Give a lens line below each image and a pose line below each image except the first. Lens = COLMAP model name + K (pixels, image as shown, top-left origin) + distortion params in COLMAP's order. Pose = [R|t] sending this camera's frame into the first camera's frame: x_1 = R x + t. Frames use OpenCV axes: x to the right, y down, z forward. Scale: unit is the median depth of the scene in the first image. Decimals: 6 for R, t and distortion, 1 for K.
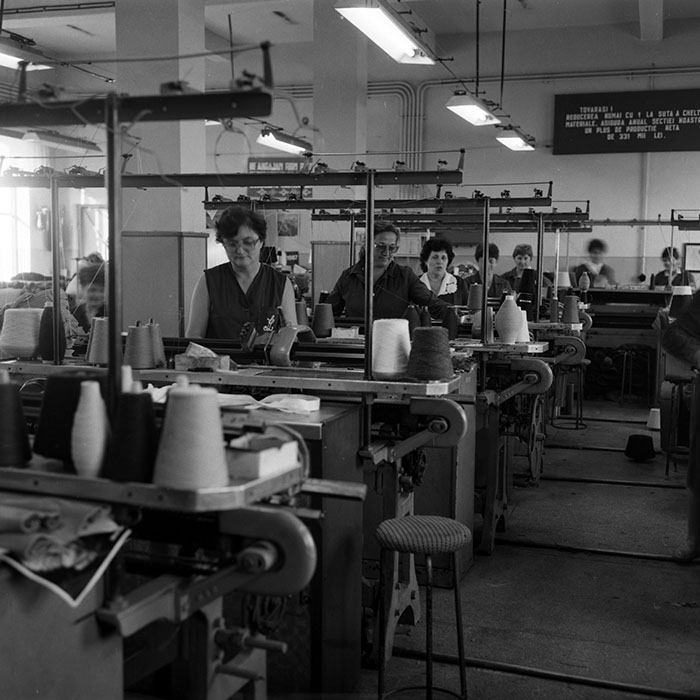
lens RADIAL K [[1007.5, 0, 351.4], [0, 1007.5, 383.1], [0, 0, 1]] dist [0.046303, 0.001750]
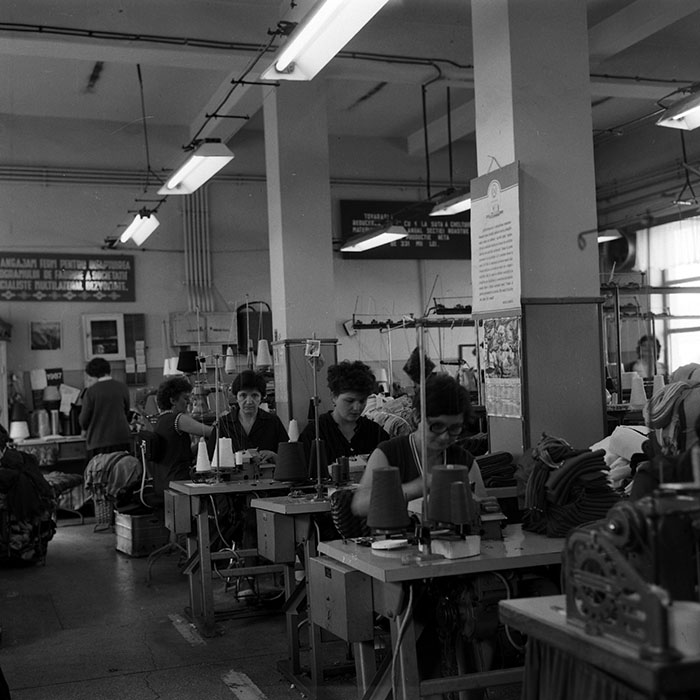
lens RADIAL K [[1007.5, 0, 351.4], [0, 1007.5, 383.1], [0, 0, 1]] dist [0.046303, 0.001750]
pose [[0.769433, -0.043899, 0.637218, -0.431408], [0.129880, 0.987546, -0.088795, -0.020145], [-0.625384, 0.151084, 0.765551, 0.273969]]
